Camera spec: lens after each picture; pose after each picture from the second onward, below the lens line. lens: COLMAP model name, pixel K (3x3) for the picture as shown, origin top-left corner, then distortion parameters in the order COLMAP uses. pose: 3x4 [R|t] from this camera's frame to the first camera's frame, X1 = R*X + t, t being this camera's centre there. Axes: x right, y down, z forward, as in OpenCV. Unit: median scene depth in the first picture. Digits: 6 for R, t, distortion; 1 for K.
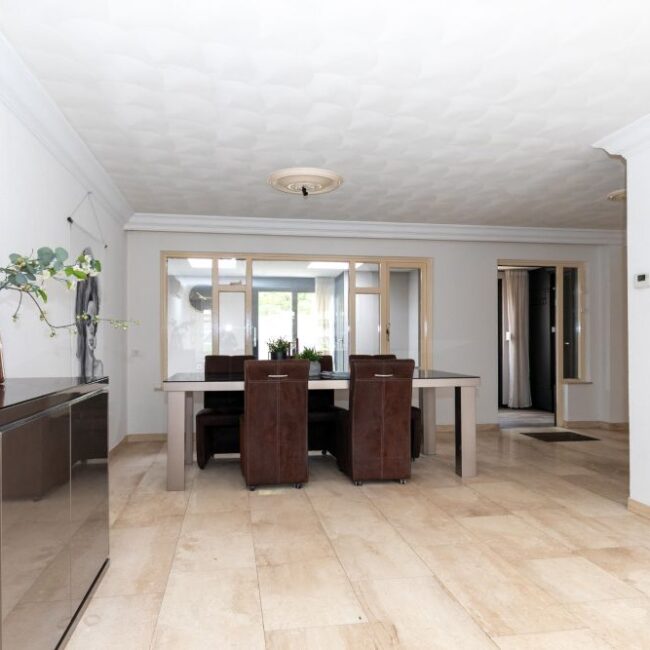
lens RADIAL K [[552.5, 0, 323.7], [0, 552.5, 332.1], [0, 0, 1]] dist [0.006022, 0.003441]
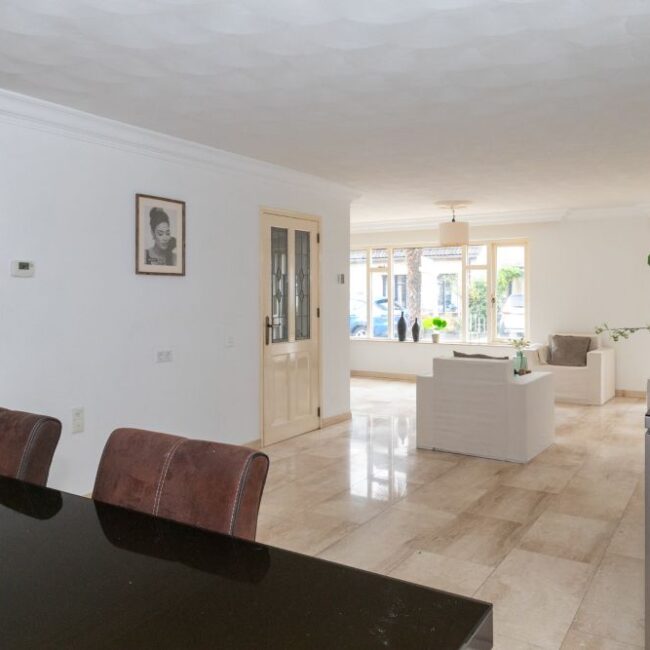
lens RADIAL K [[602.9, 0, 325.0], [0, 602.9, 325.0], [0, 0, 1]] dist [0.000109, 0.000372]
pose [[-0.735606, -0.027488, 0.676851, -0.370258], [-0.003212, 0.999307, 0.037093, -0.033664], [-0.677402, 0.025112, -0.735184, 1.135664]]
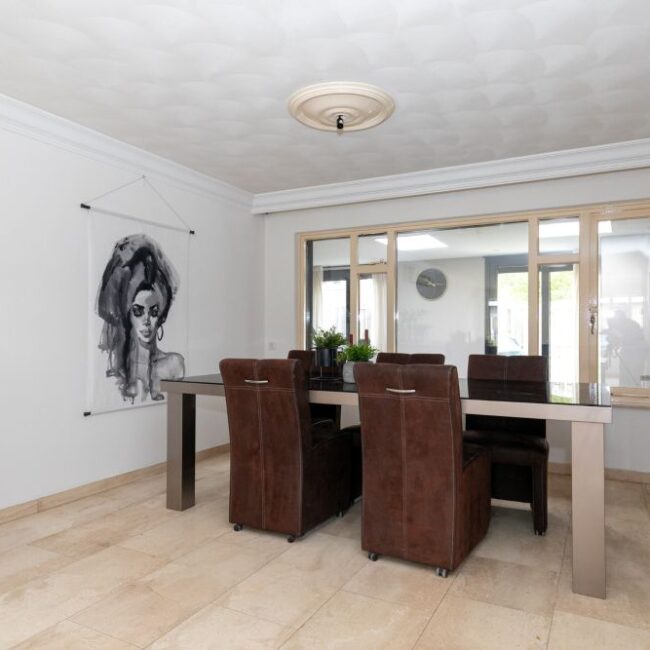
lens RADIAL K [[539.0, 0, 325.0], [0, 539.0, 325.0], [0, 0, 1]] dist [0.005831, 0.002307]
pose [[0.783777, -0.005784, -0.621015, 0.409451], [0.006582, 0.999978, -0.001007, 0.006196], [0.621008, -0.003298, 0.783798, 0.475755]]
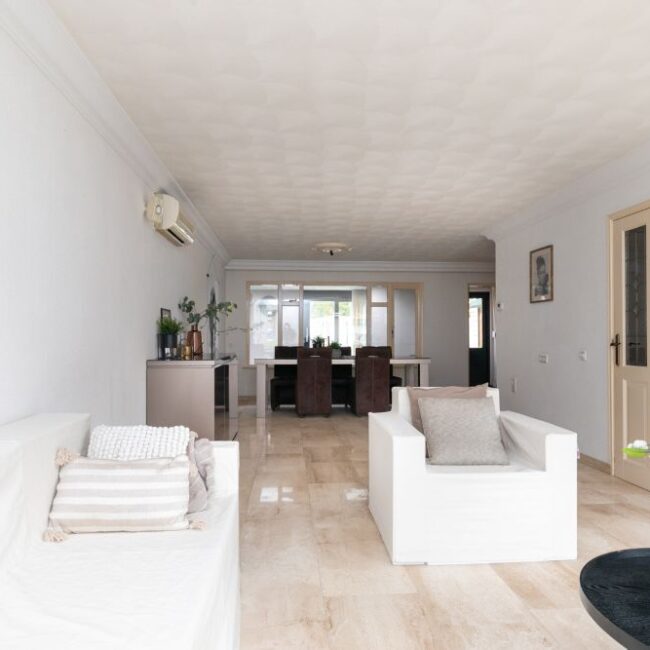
lens RADIAL K [[552.5, 0, 323.7], [0, 552.5, 332.1], [0, 0, 1]] dist [0.006022, 0.003441]
pose [[0.994723, 0.000767, -0.102597, 0.129410], [-0.000048, 0.999975, 0.007007, -0.015279], [0.102600, -0.006965, 0.994698, -0.801329]]
